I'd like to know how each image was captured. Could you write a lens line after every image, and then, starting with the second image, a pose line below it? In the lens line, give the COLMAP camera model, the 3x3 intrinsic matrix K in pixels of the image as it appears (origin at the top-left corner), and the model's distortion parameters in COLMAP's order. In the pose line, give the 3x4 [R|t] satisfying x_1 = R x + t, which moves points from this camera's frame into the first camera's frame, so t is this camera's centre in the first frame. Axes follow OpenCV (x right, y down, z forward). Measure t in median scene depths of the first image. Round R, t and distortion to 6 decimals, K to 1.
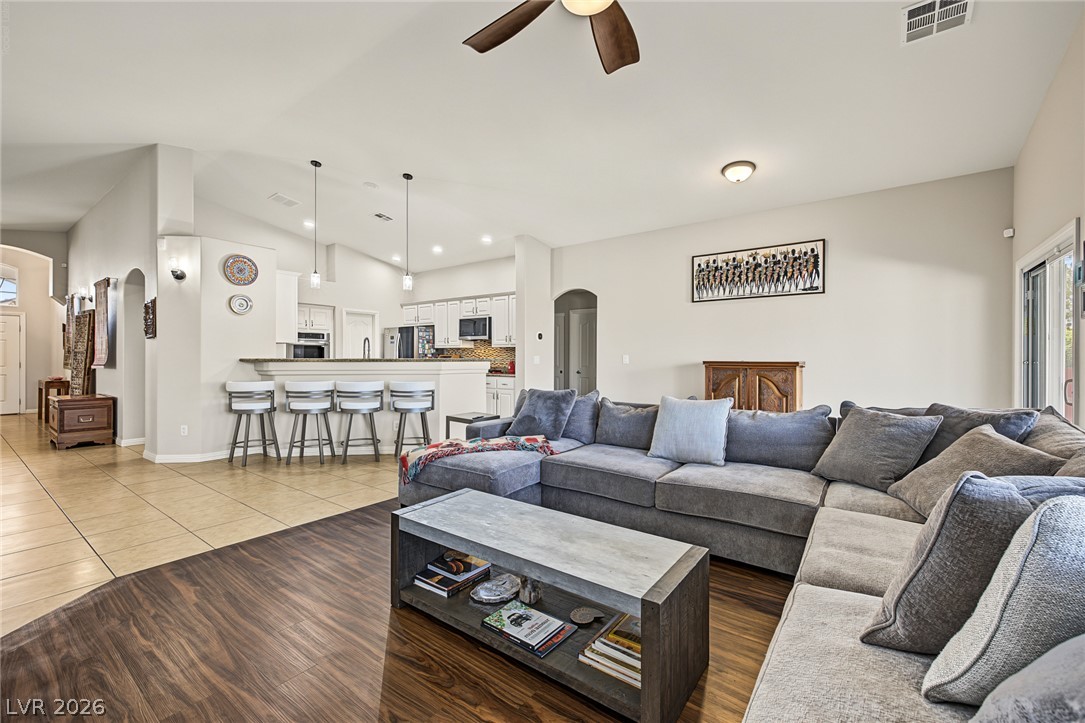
lens RADIAL K [[458.5, 0, 533.8], [0, 458.5, 357.5], [0, 0, 1]] dist [0.006411, -0.001765]
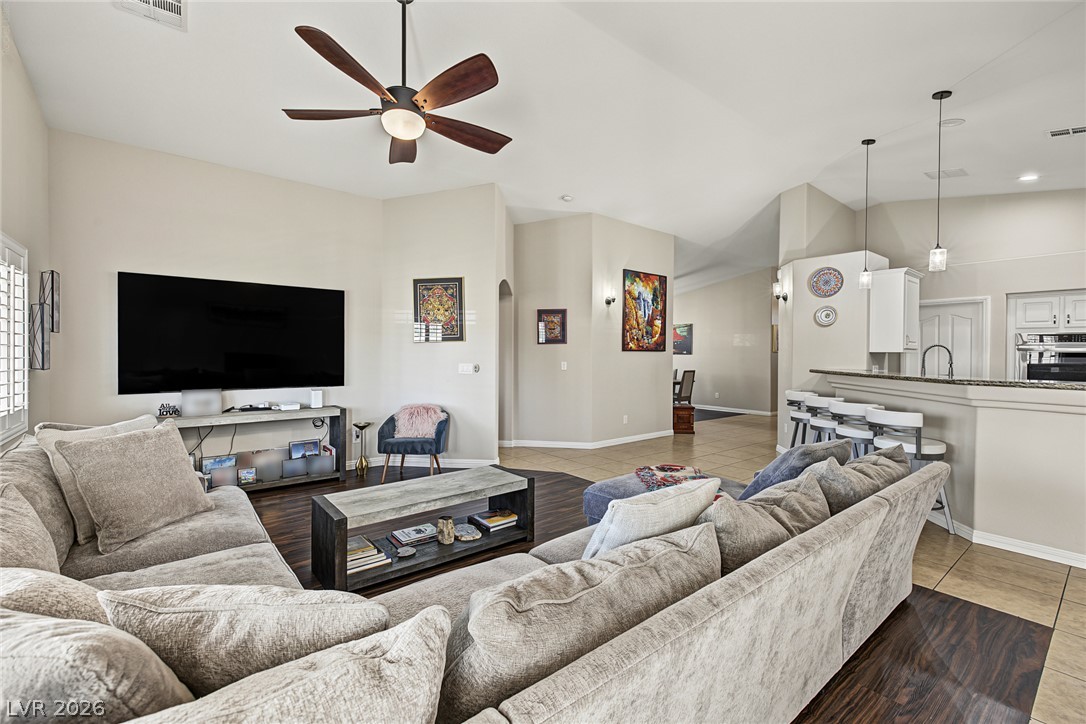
lens RADIAL K [[458.9, 0, 534.9], [0, 458.9, 357.9], [0, 0, 1]] dist [0.006411, -0.001765]
pose [[-0.243750, 0.006500, -0.969816, 0.349211], [-0.009330, 0.999916, 0.009047, -0.017657], [0.969793, 0.011254, -0.243669, 0.426767]]
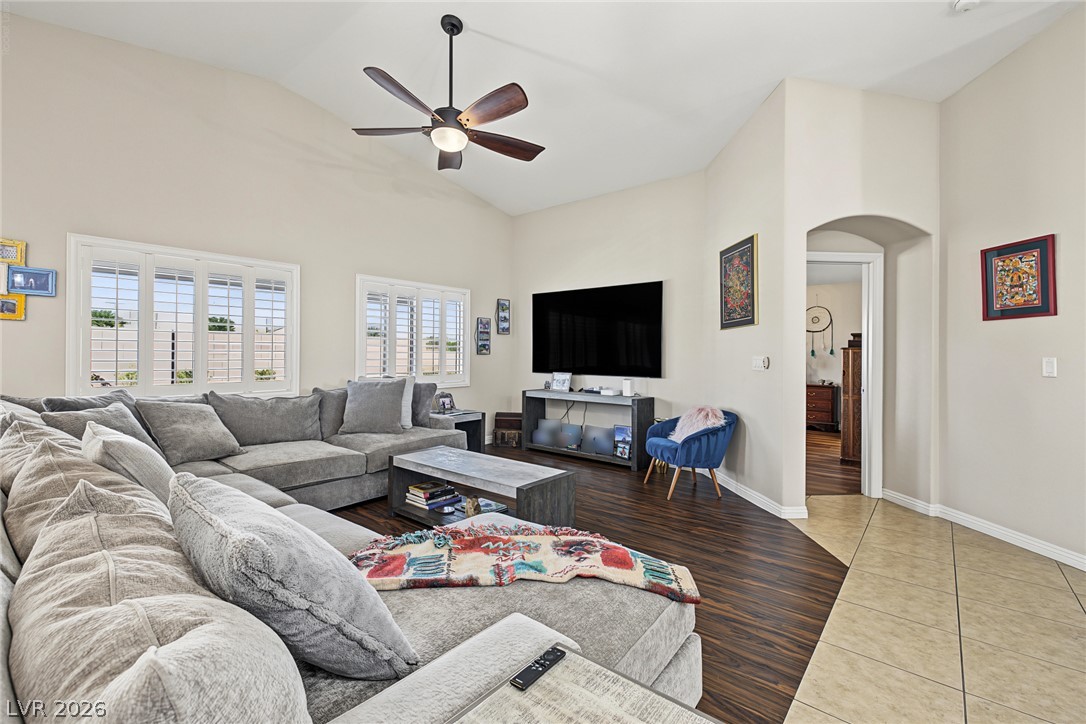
lens RADIAL K [[458.9, 0, 539.2], [0, 458.9, 357.3], [0, 0, 1]] dist [0.006411, -0.001765]
pose [[-0.999162, -0.011099, 0.039399, -0.071188], [-0.010773, 0.999906, 0.008479, -0.002393], [-0.039489, 0.008048, -0.999188, 0.649732]]
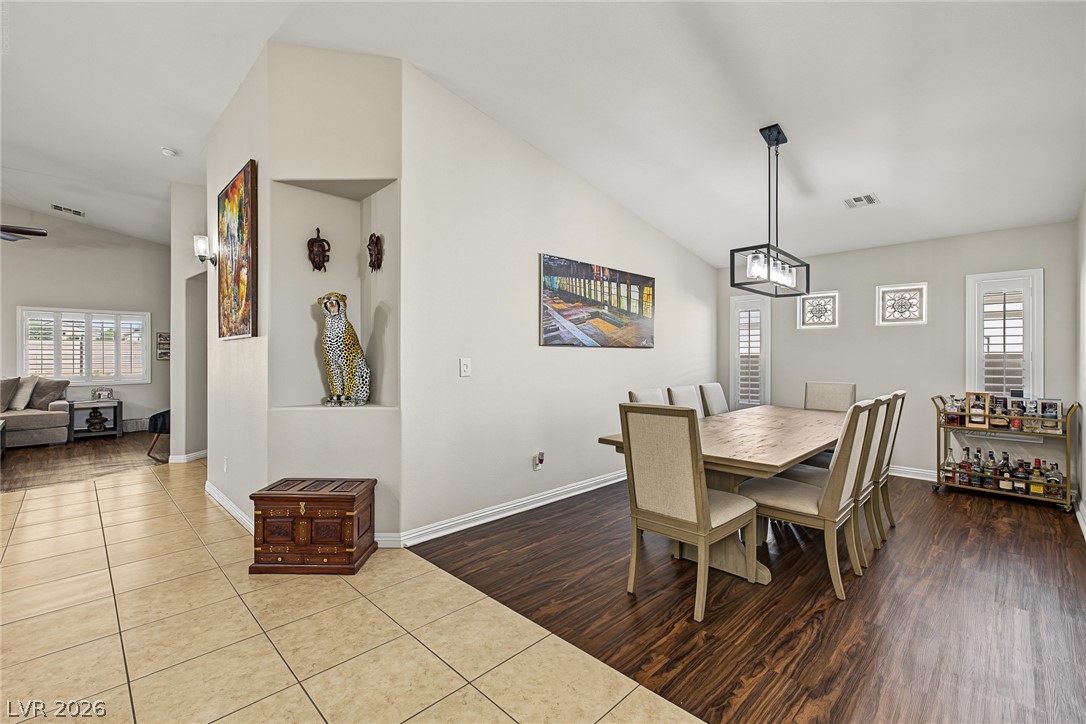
lens RADIAL K [[458.9, 0, 544.3], [0, 458.9, 357.7], [0, 0, 1]] dist [0.006411, -0.001765]
pose [[-0.993052, -0.002630, 0.117647, -0.906202], [-0.002434, 0.999995, 0.001813, -0.007783], [-0.117651, 0.001514, -0.993054, 0.813841]]
